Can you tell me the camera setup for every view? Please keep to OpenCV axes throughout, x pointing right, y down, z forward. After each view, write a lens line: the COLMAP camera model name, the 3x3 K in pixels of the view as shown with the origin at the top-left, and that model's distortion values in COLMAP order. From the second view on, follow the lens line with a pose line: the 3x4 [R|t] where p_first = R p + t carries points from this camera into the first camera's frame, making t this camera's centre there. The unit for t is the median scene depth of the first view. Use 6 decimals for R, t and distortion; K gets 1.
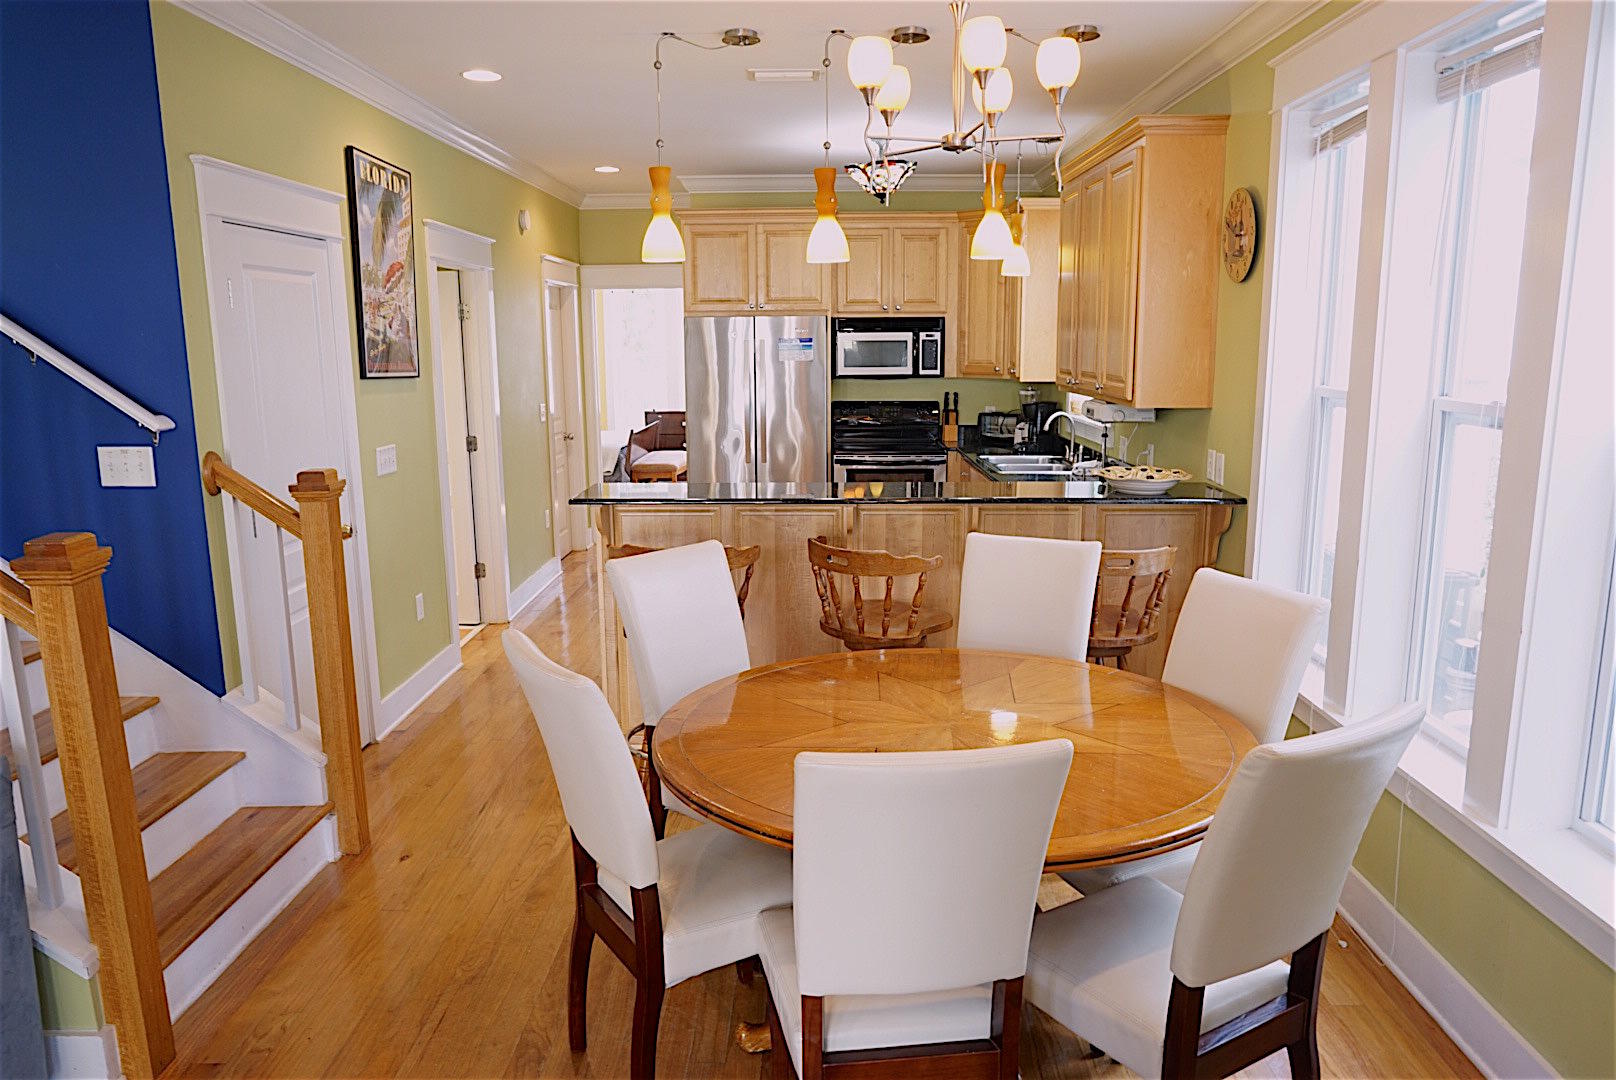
lens RADIAL K [[1099.8, 0, 815.8], [0, 1099.8, 551.6], [0, 0, 1]] dist [-0.064141, 0.059430]
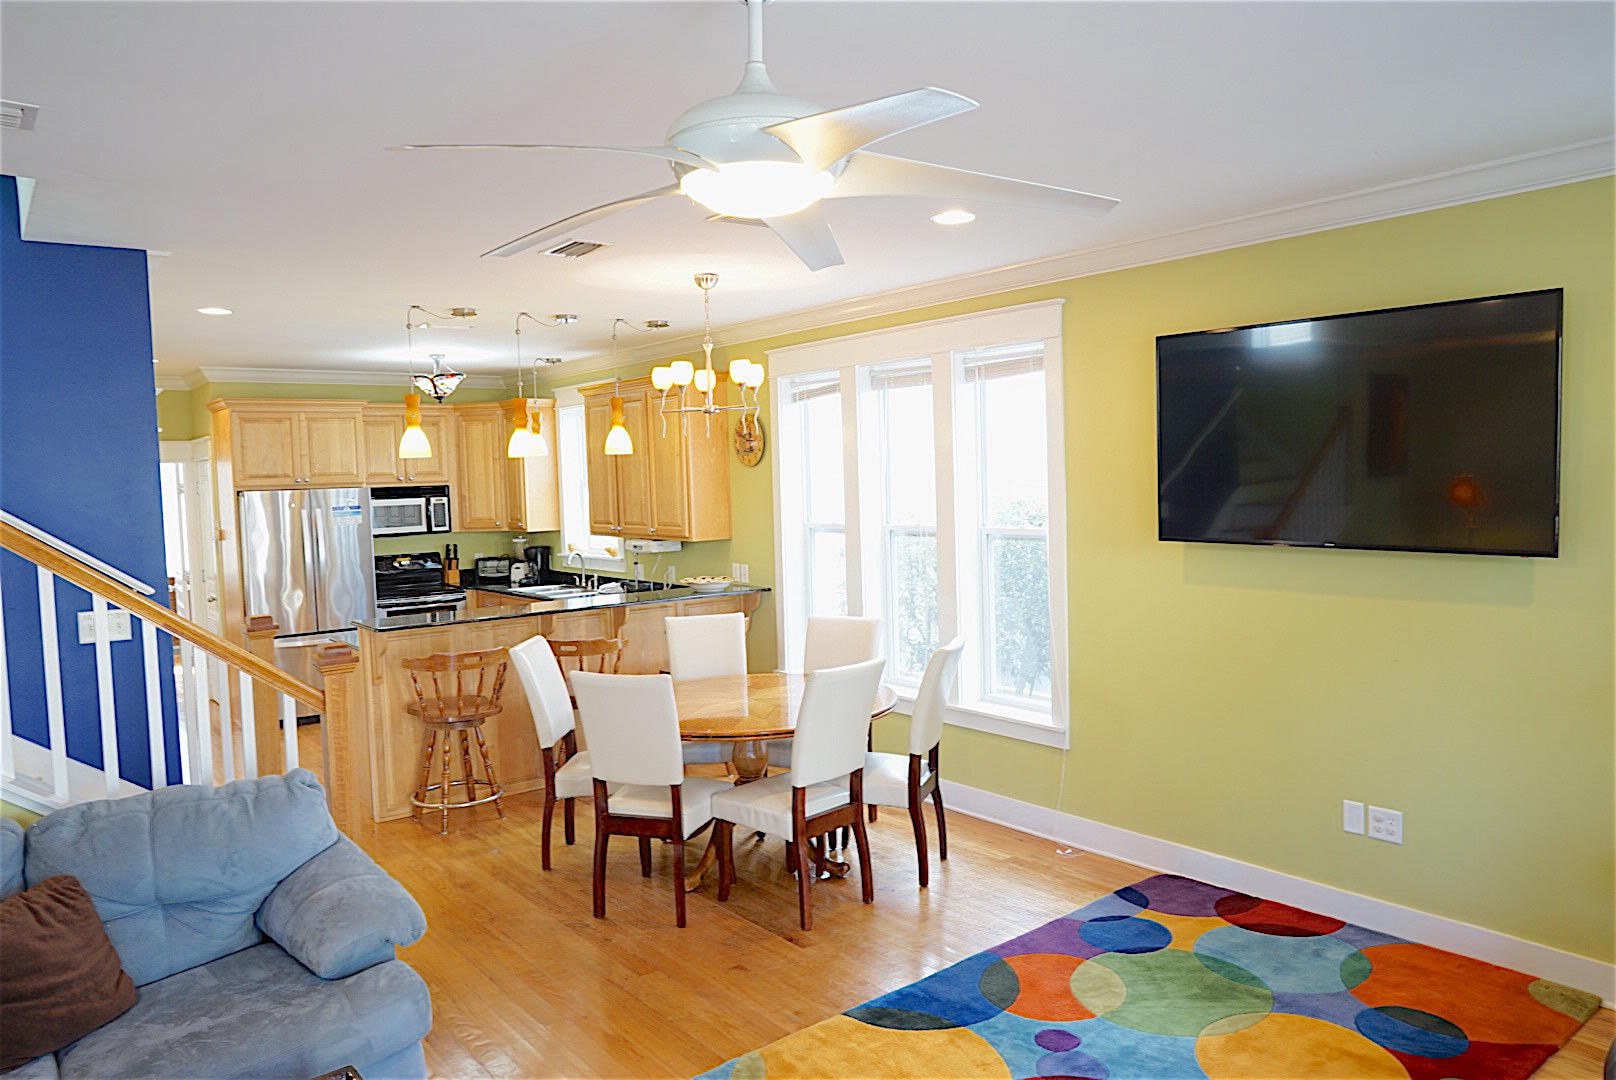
lens RADIAL K [[1099.8, 0, 815.8], [0, 1099.8, 551.6], [0, 0, 1]] dist [-0.064141, 0.059430]
pose [[0.775647, -0.060182, 0.628291, -0.369196], [0.143583, 0.986169, -0.082796, 0.028065], [-0.614618, 0.154432, 0.773560, -0.234968]]
